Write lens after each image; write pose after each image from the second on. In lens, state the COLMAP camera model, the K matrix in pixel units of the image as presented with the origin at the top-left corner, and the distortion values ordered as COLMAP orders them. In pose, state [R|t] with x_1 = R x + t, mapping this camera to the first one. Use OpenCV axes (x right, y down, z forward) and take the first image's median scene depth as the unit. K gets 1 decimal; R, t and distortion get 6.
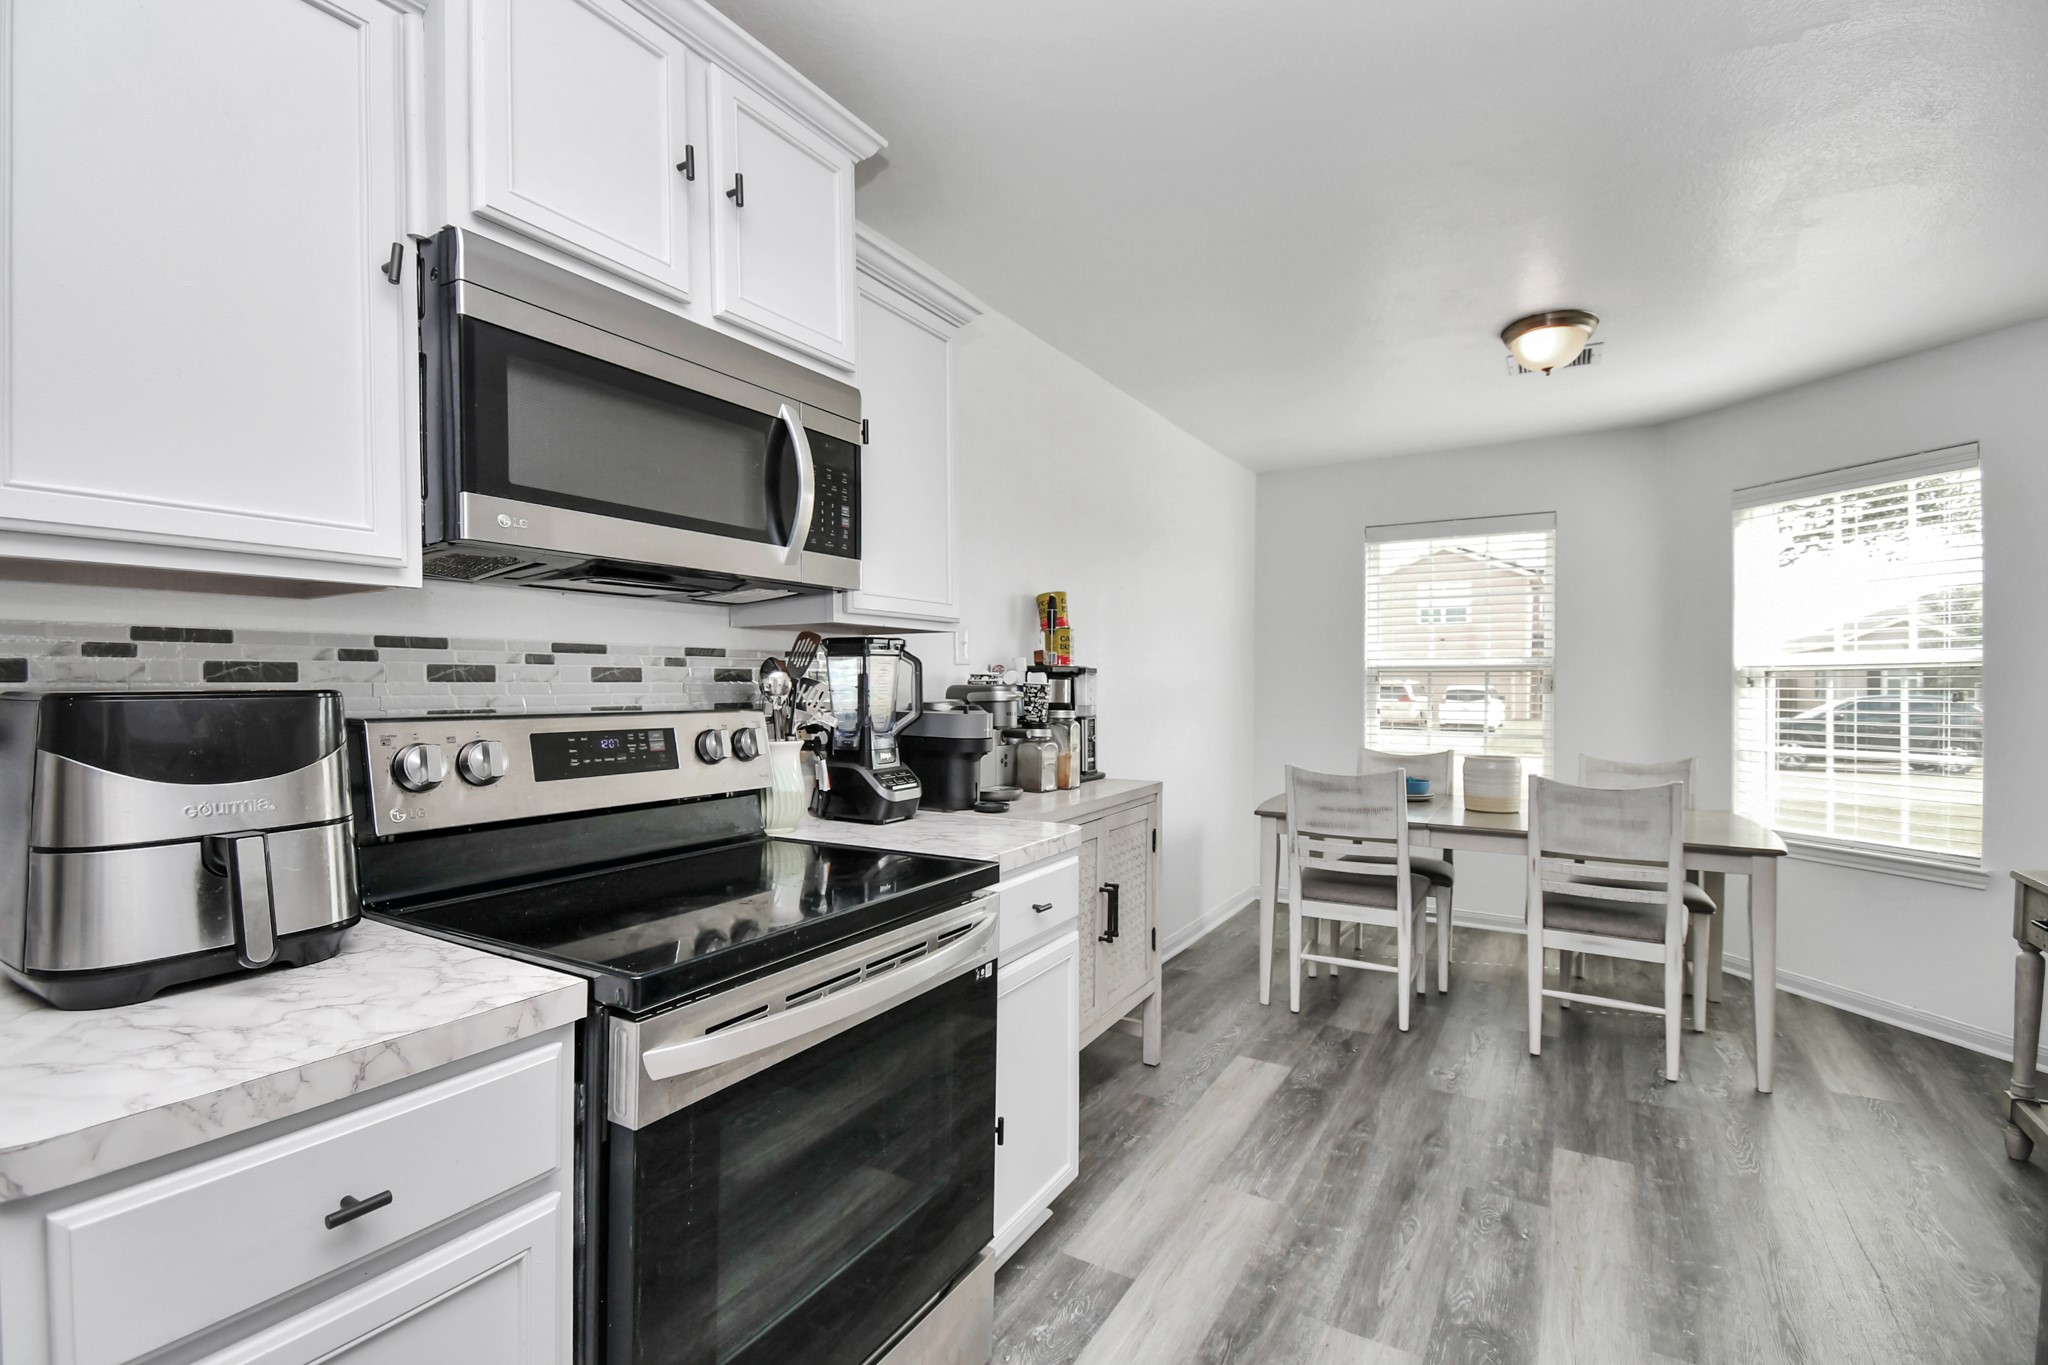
lens RADIAL K [[917.2, 0, 1019.7], [0, 917.2, 672.3], [0, 0, 1]] dist [0.001098, -0.000349]
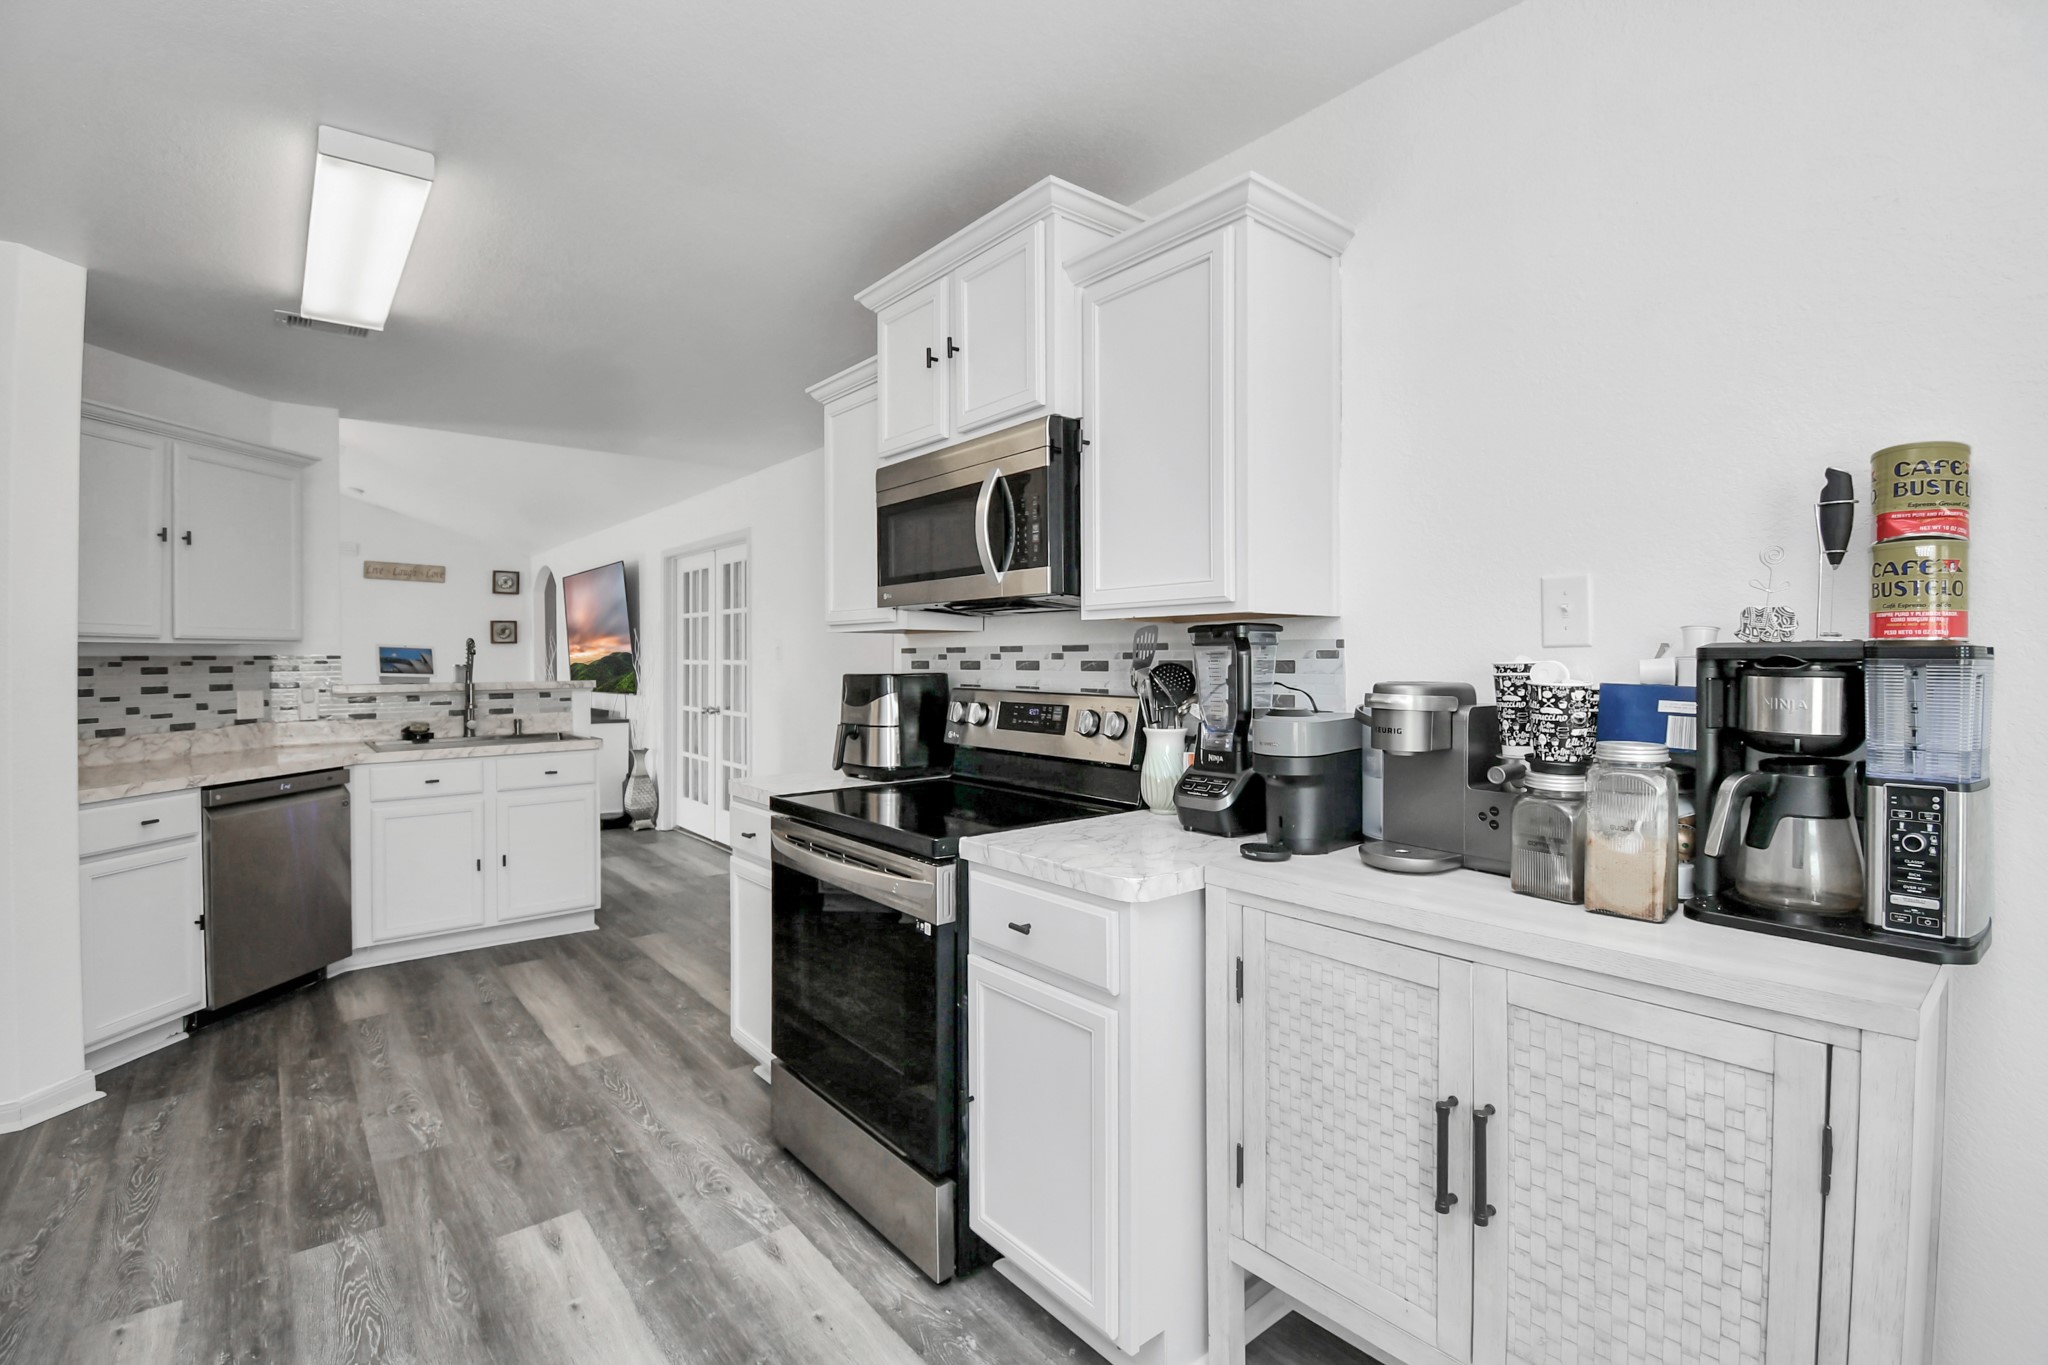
lens RADIAL K [[917.2, 0, 1019.9], [0, 917.2, 693.8], [0, 0, 1]] dist [0.001098, -0.000349]
pose [[-0.336772, 0.023793, -0.941286, 0.979006], [0.000378, 0.999684, 0.025134, 0.010726], [0.941586, 0.008109, -0.336675, 1.491036]]
